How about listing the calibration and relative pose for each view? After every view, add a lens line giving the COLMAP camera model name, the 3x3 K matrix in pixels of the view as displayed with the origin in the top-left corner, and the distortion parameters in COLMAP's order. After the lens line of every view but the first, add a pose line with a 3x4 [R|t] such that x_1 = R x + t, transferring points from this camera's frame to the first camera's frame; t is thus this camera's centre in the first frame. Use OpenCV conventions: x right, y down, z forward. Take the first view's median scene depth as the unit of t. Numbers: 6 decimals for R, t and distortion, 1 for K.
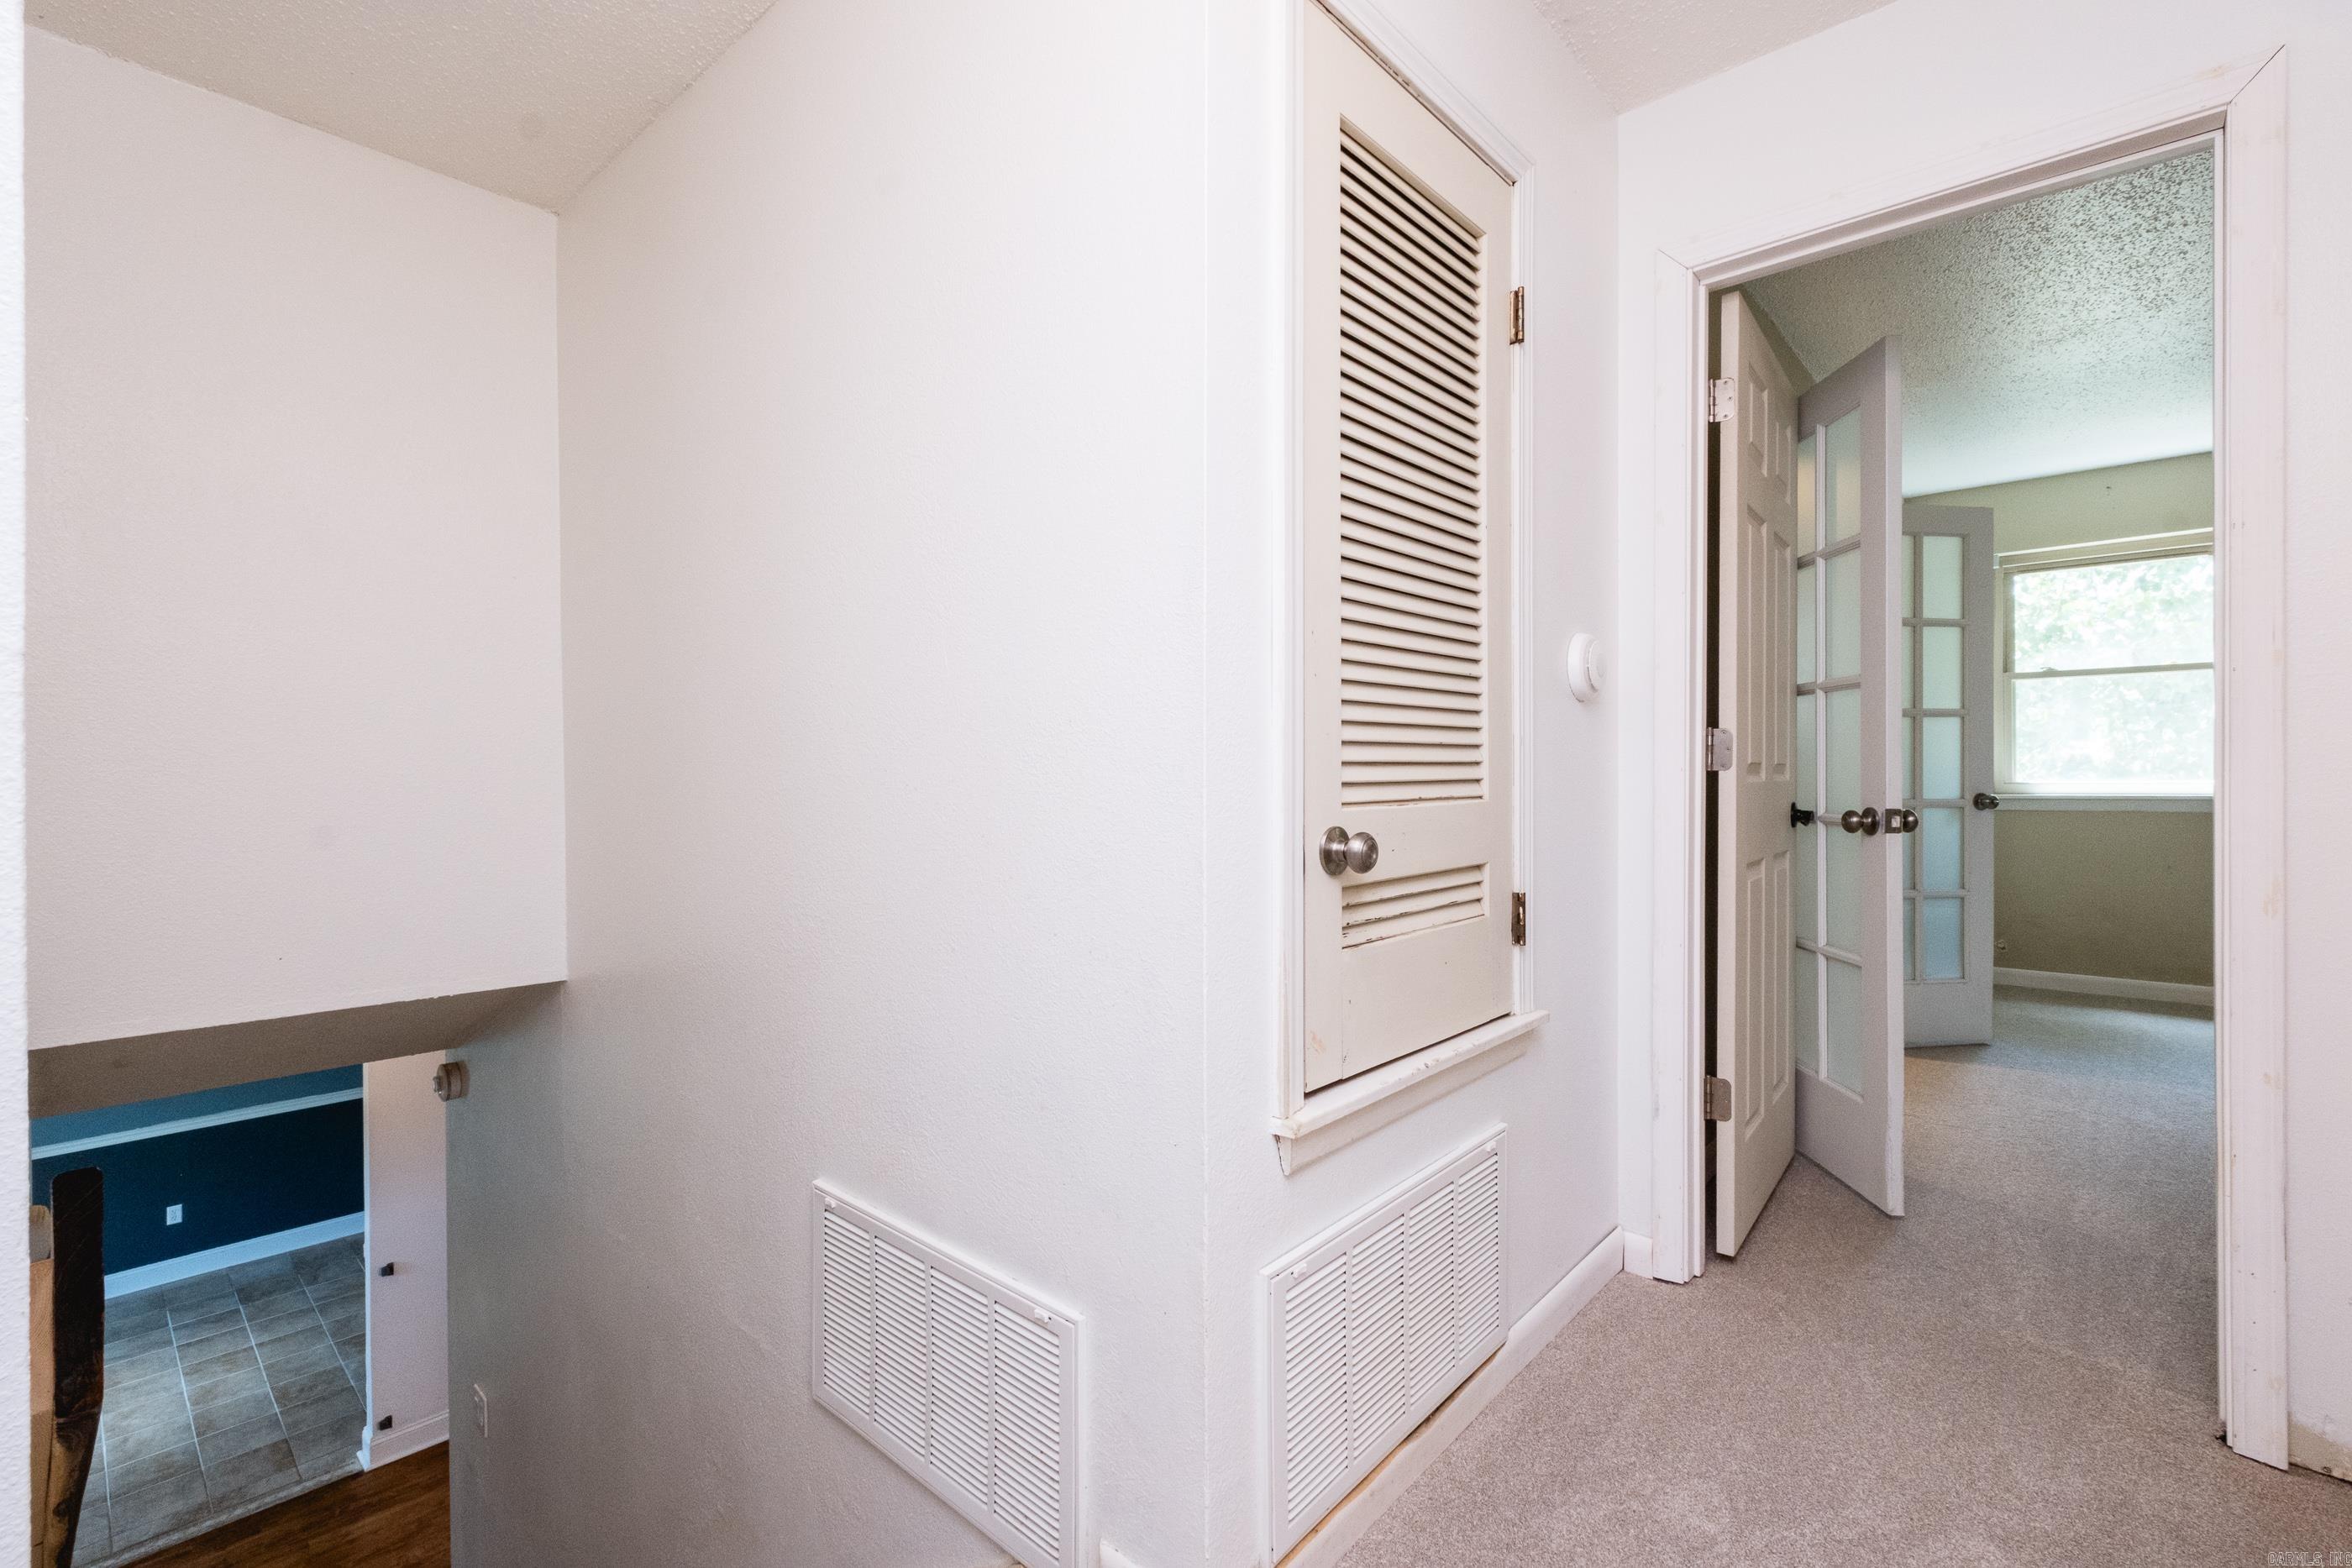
lens RADIAL K [[1030.2, 0, 1198.3], [0, 1030.2, 779.4], [0, 0, 1]] dist [0.008165, -0.006371]
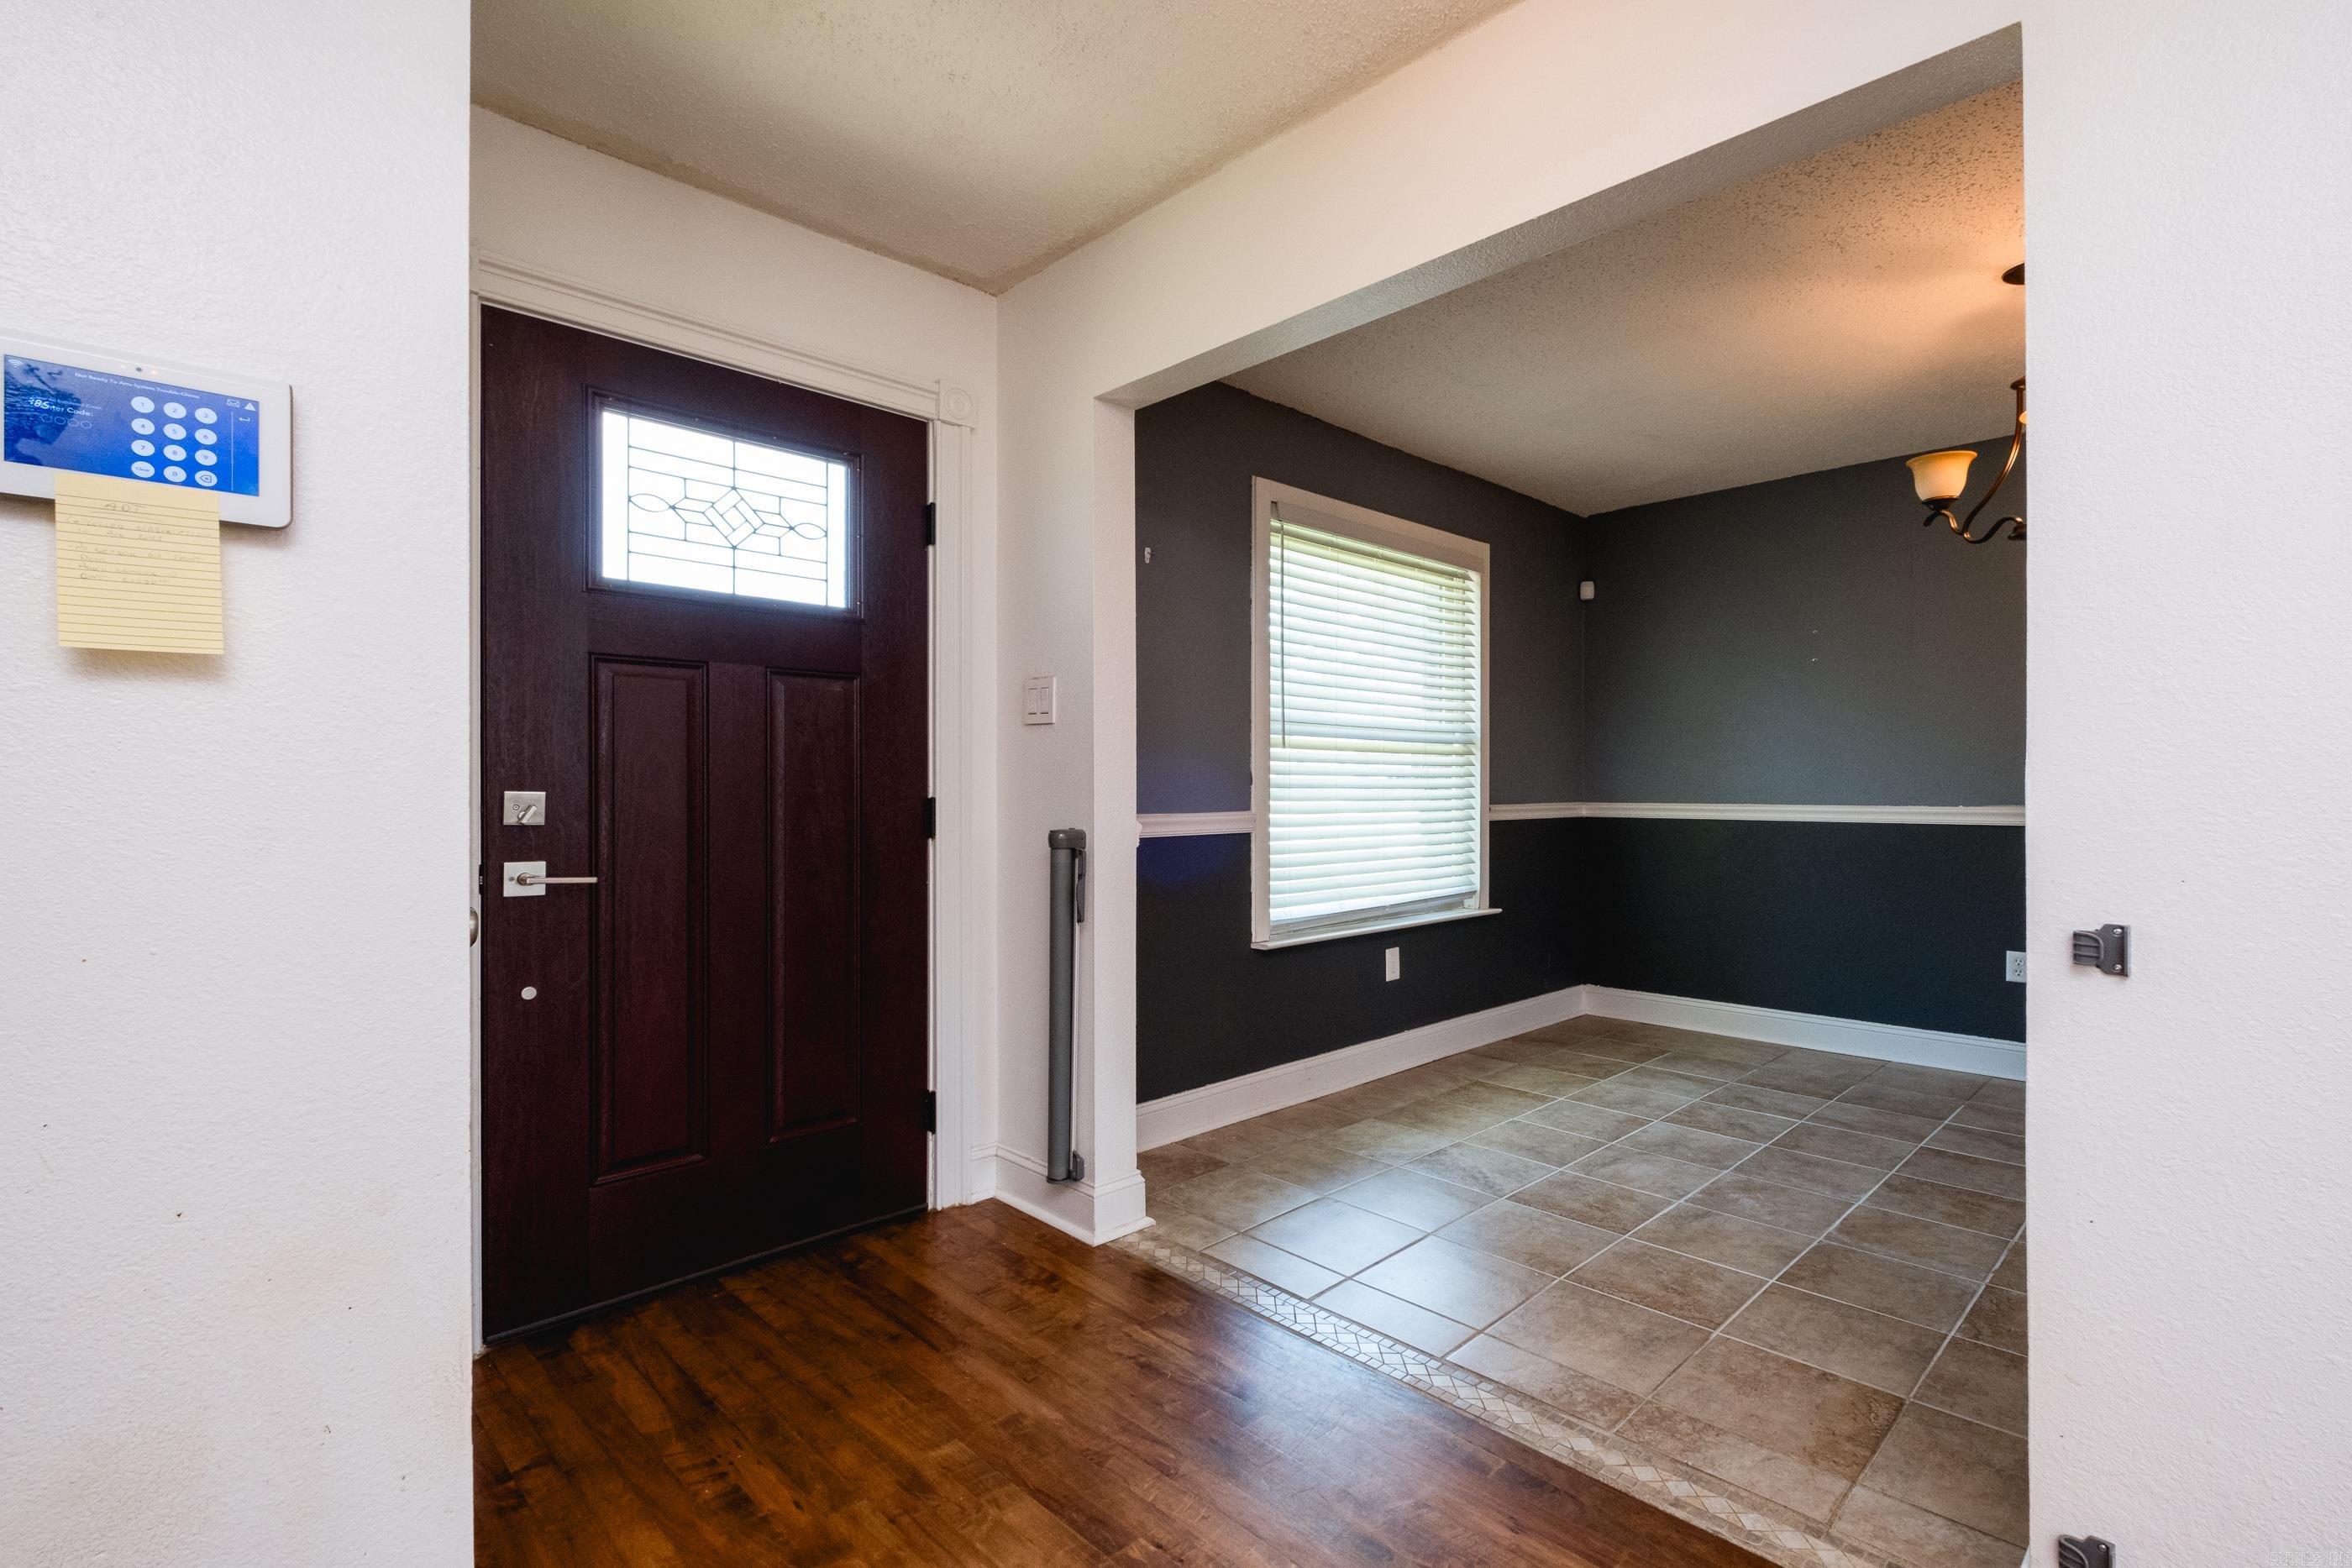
lens RADIAL K [[954.6, 0, 1104.4], [0, 954.6, 787.3], [0, 0, 1]] dist [0.000374, -0.000911]
pose [[-0.181441, -0.003455, -0.983396, -0.423986], [-0.000856, 0.999994, -0.003355, 0.353132], [0.983401, 0.000233, -0.181443, 0.655352]]
